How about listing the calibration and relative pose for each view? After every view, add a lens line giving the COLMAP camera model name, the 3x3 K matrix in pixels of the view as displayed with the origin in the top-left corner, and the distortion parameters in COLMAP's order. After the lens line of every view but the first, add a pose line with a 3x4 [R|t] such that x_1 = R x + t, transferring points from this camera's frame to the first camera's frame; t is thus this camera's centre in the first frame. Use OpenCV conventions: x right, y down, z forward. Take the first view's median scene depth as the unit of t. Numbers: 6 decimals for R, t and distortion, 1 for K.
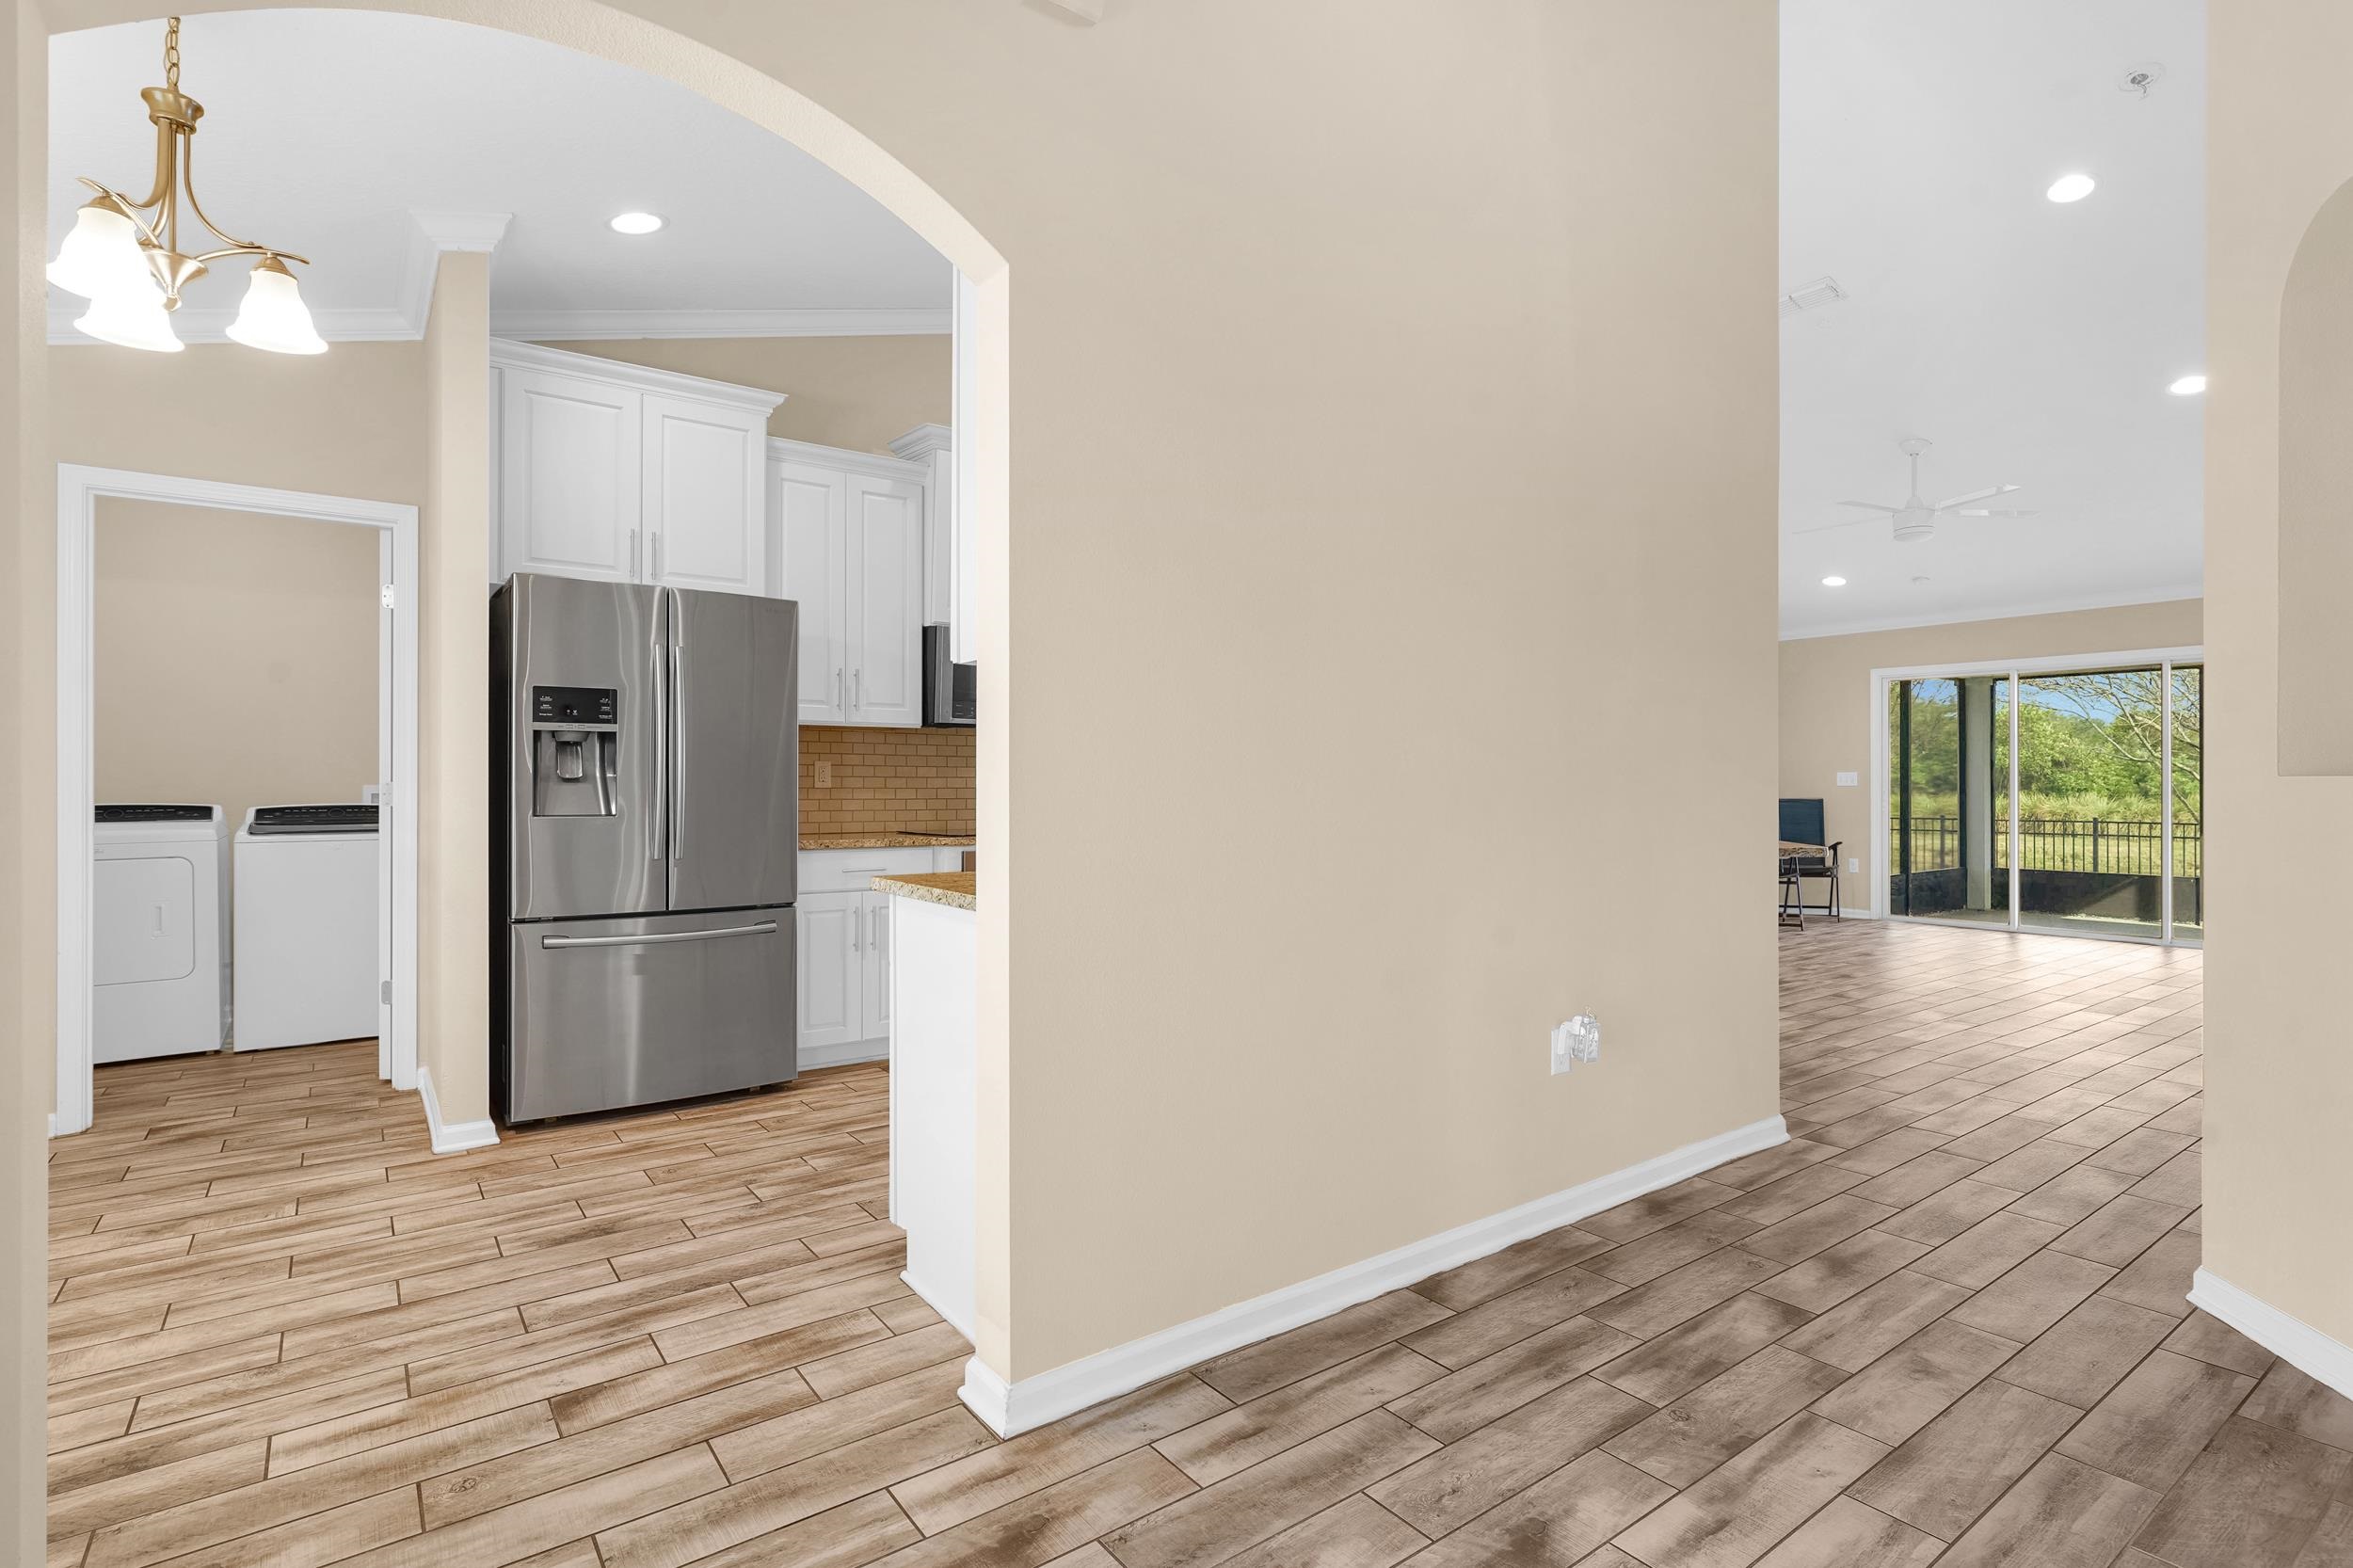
lens RADIAL K [[1138.5, 0, 1171.6], [0, 1138.5, 782.0], [0, 0, 1]] dist [-0.005595, 0.005085]
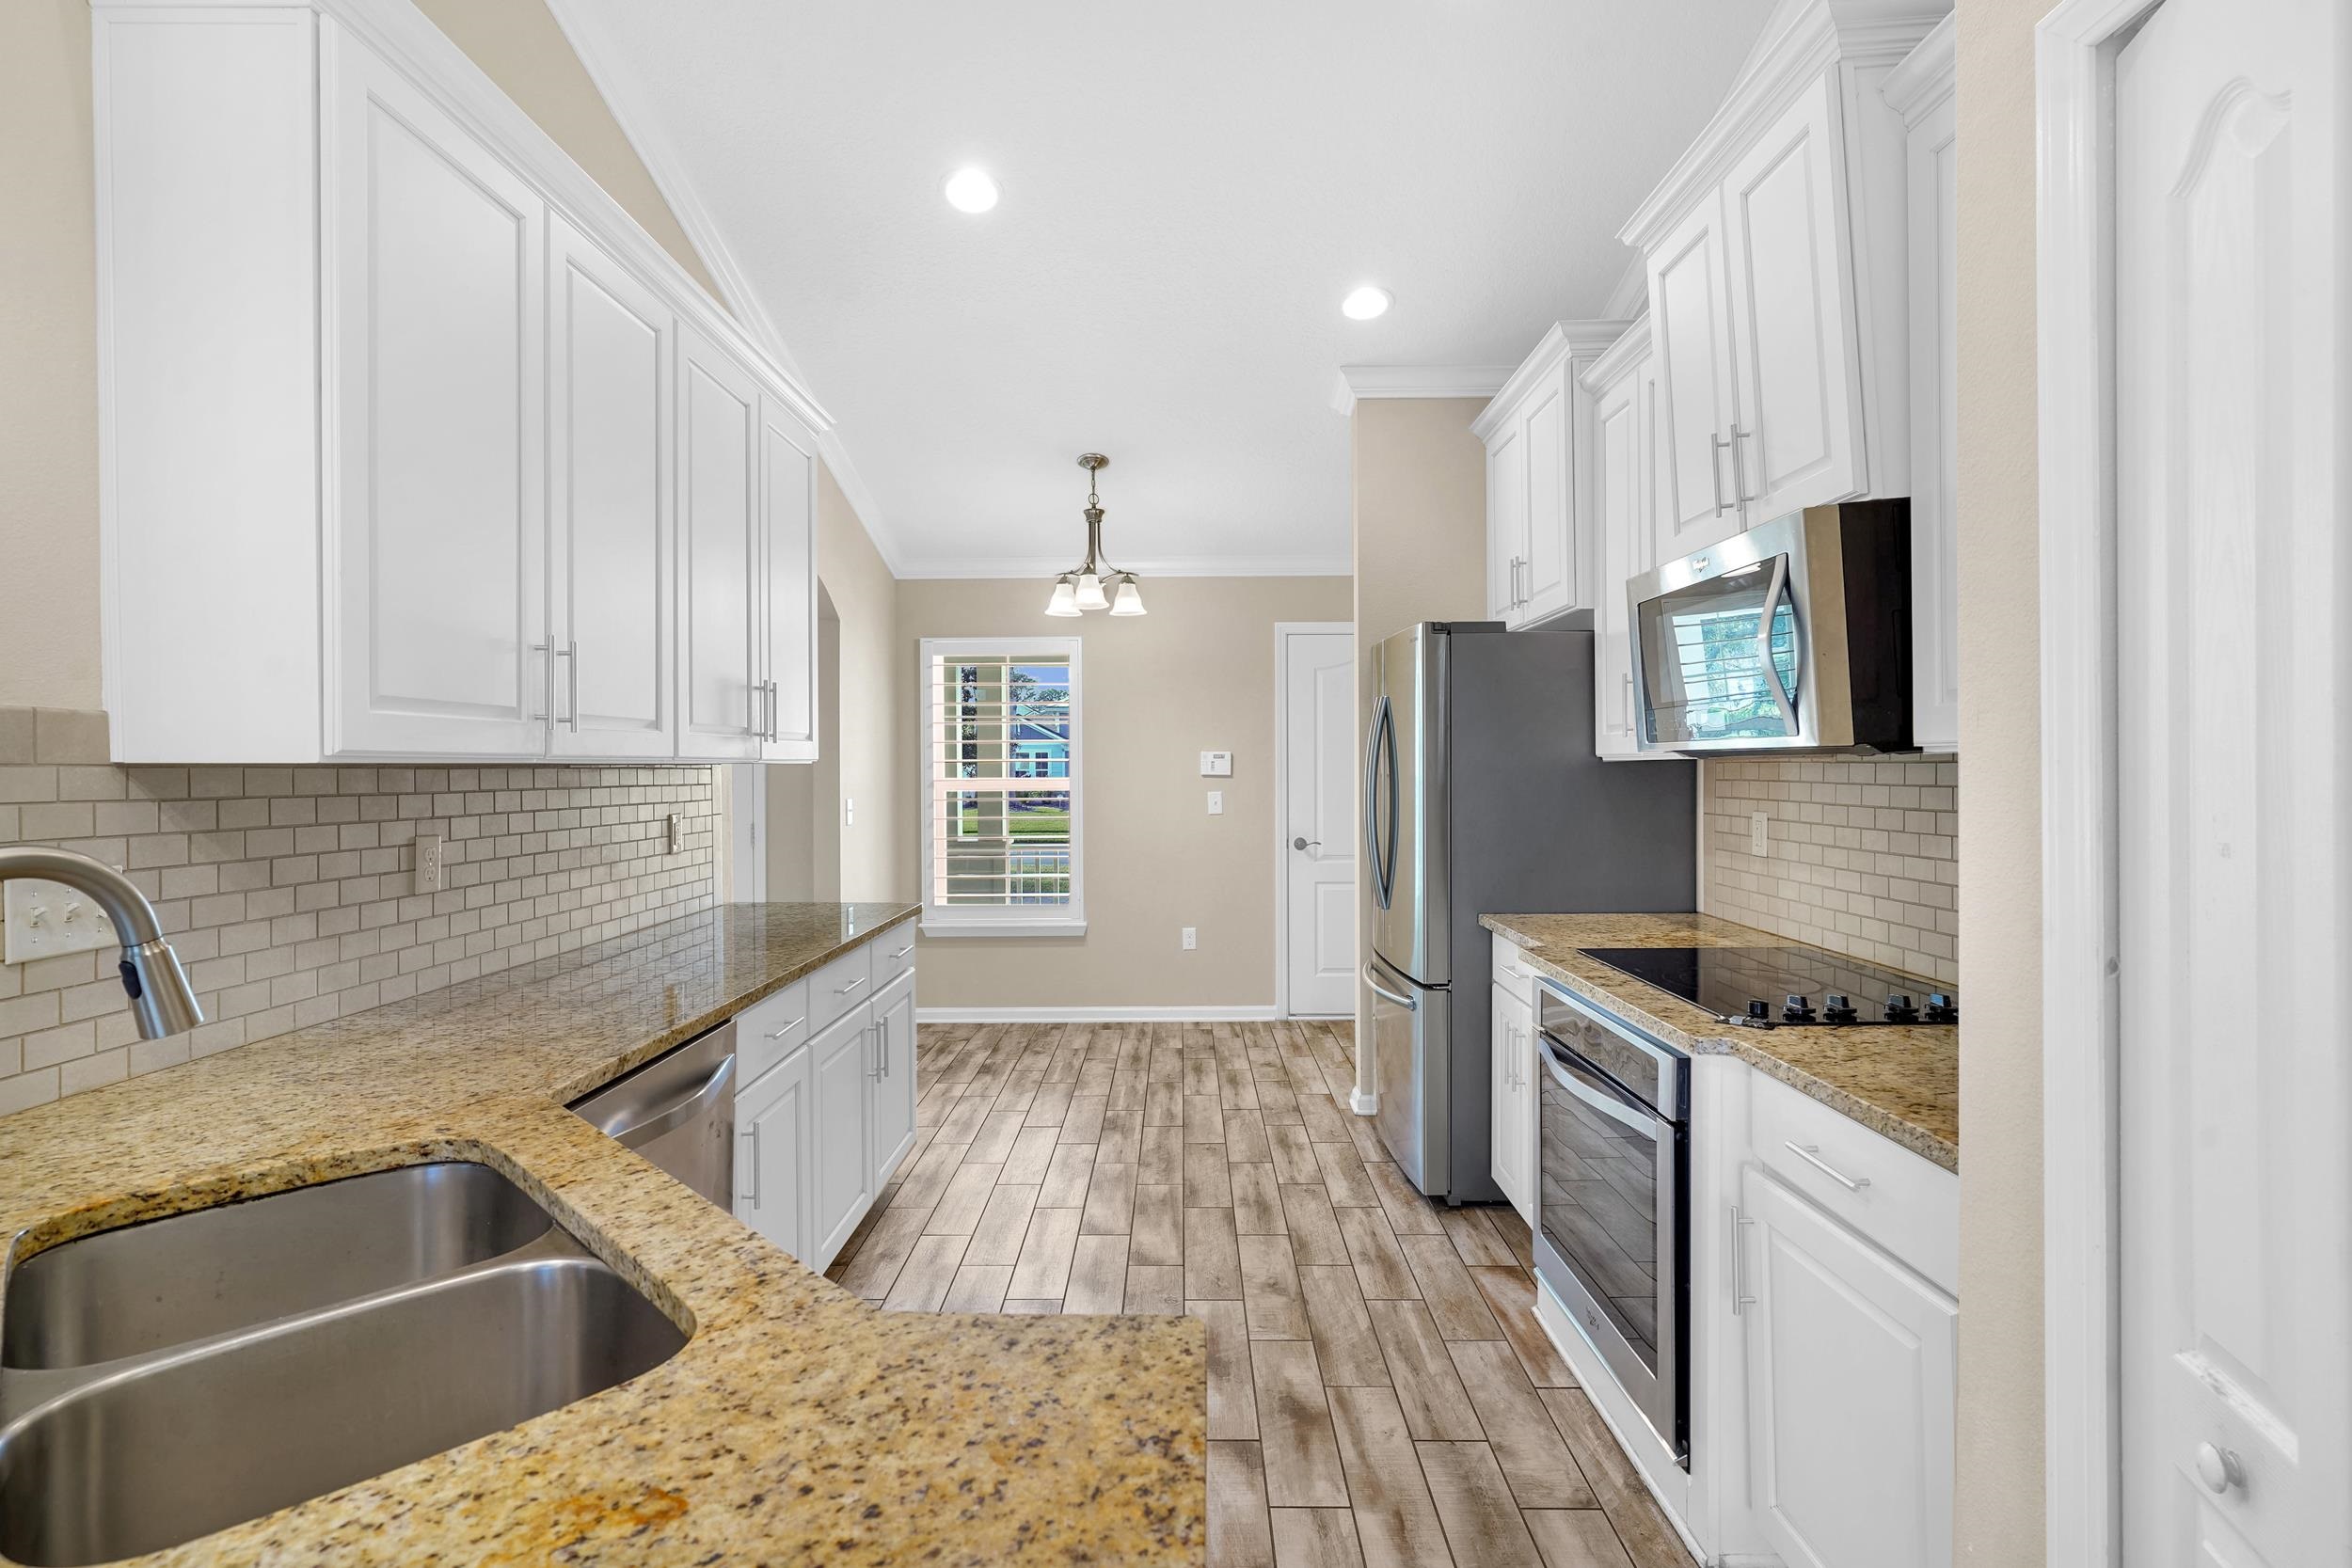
lens RADIAL K [[1138.0, 0, 1152.9], [0, 1138.0, 771.4], [0, 0, 1]] dist [-0.005595, 0.005085]
pose [[-0.608617, 0.010415, -0.793396, 0.446137], [0.013443, 0.999906, 0.002813, -0.054997], [0.793350, -0.008953, -0.608700, 1.337704]]
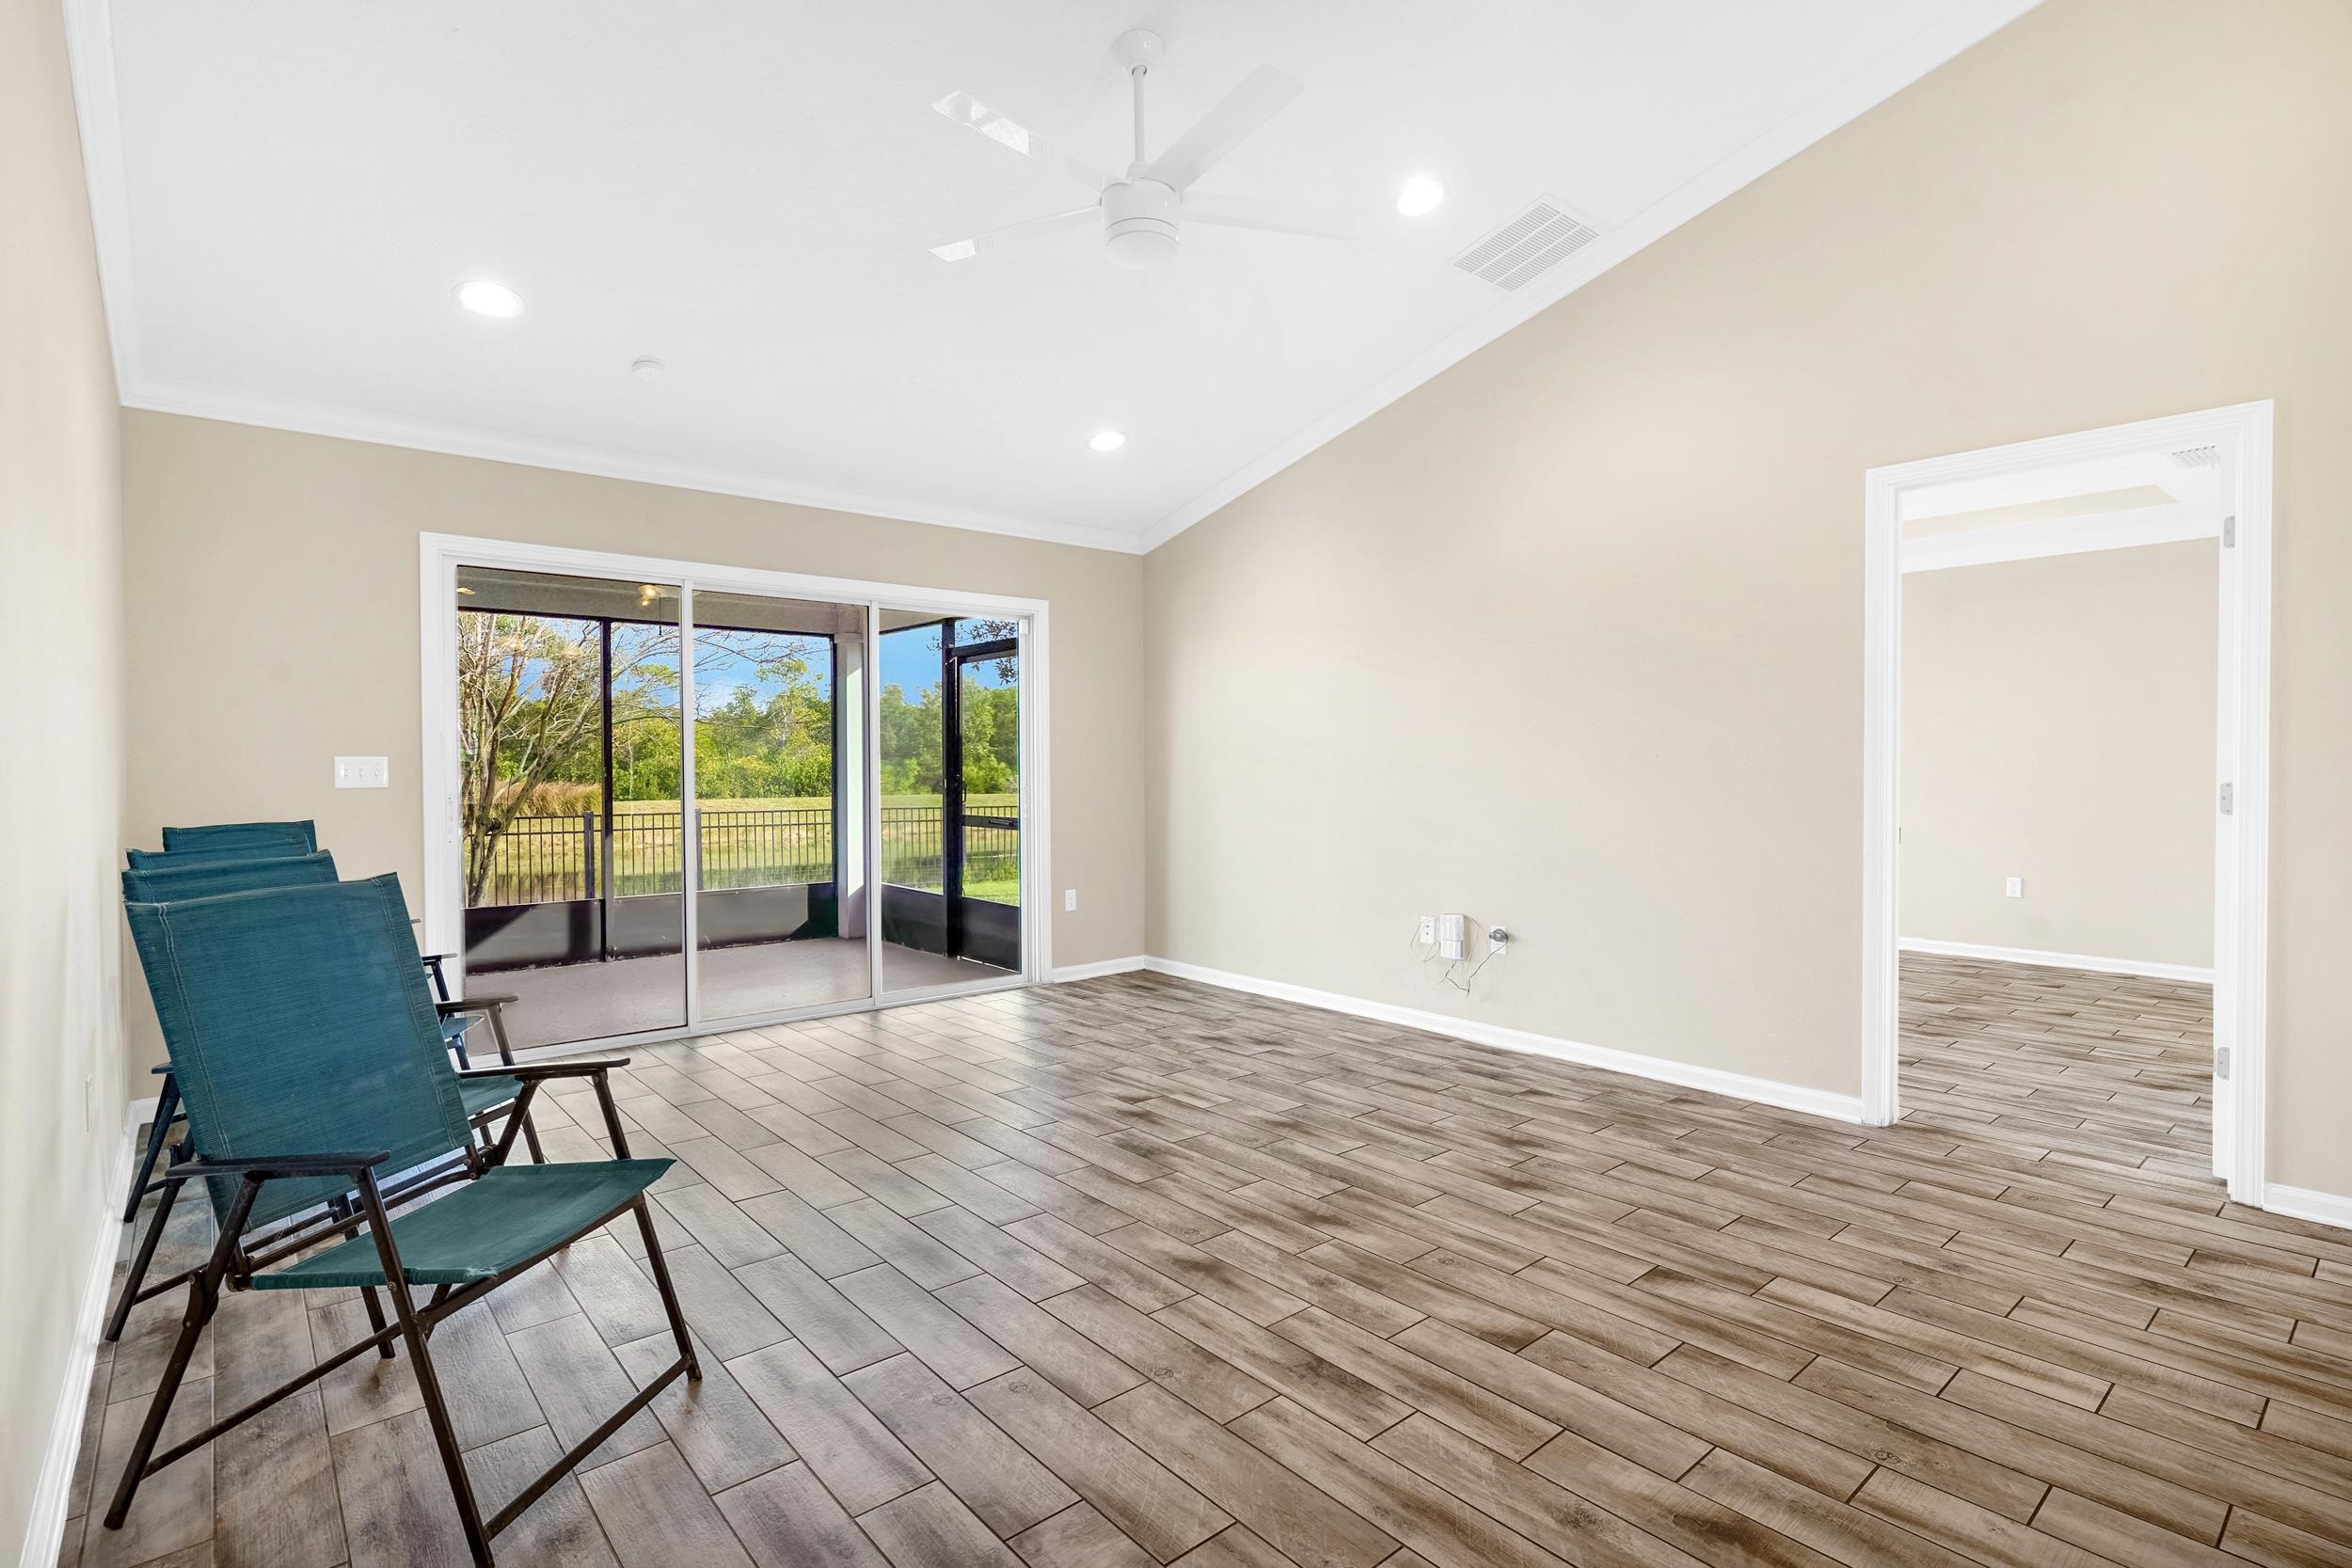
lens RADIAL K [[1138.0, 0, 1177.5], [0, 1138.0, 774.2], [0, 0, 1]] dist [-0.005595, 0.005085]
pose [[-0.078068, -0.008751, 0.996910, 0.302887], [-0.000963, 0.999962, 0.008702, -0.014170], [-0.996948, -0.000280, -0.078074, 1.635524]]
